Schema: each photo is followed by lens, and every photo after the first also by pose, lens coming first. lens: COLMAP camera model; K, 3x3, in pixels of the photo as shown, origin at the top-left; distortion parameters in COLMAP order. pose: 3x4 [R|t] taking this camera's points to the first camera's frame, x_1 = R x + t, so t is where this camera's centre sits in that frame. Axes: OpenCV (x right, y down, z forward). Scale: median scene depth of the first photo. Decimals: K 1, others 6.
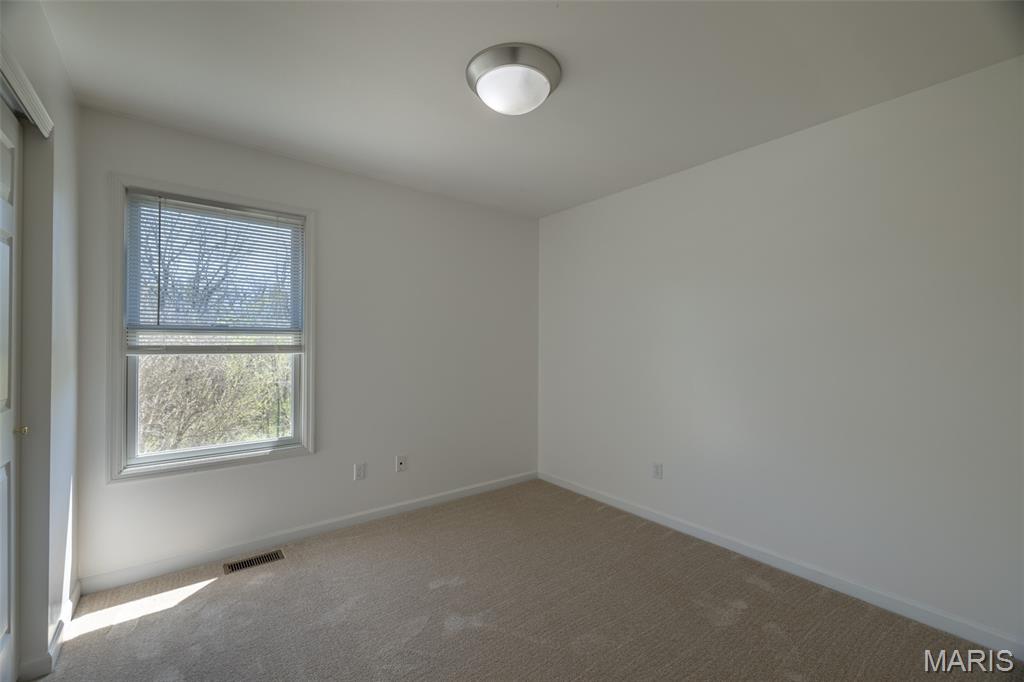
lens RADIAL K [[412.9, 0, 512.0], [0, 412.9, 341.0], [0, 0, 1]] dist [0.000409, 0.000062]
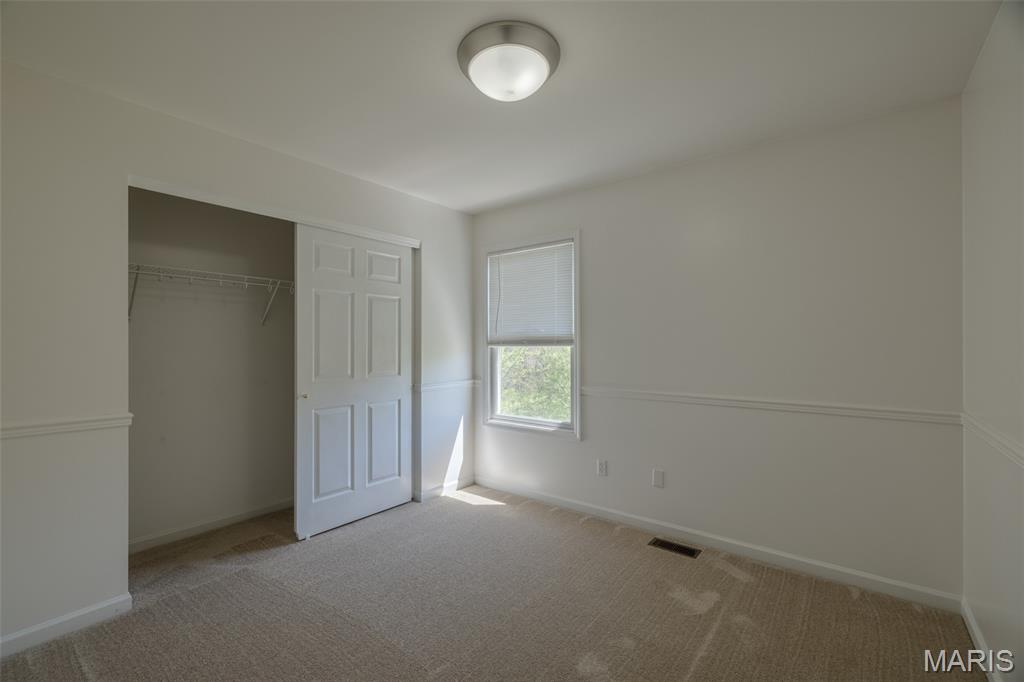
lens RADIAL K [[427.1, 0, 507.7], [0, 427.1, 344.6], [0, 0, 1]] dist [0.000021, -0.000055]
pose [[0.246581, -0.008488, -0.969085, 0.655941], [0.002899, 0.999964, -0.008020, 0.014567], [0.969118, -0.000832, 0.246597, 0.539192]]
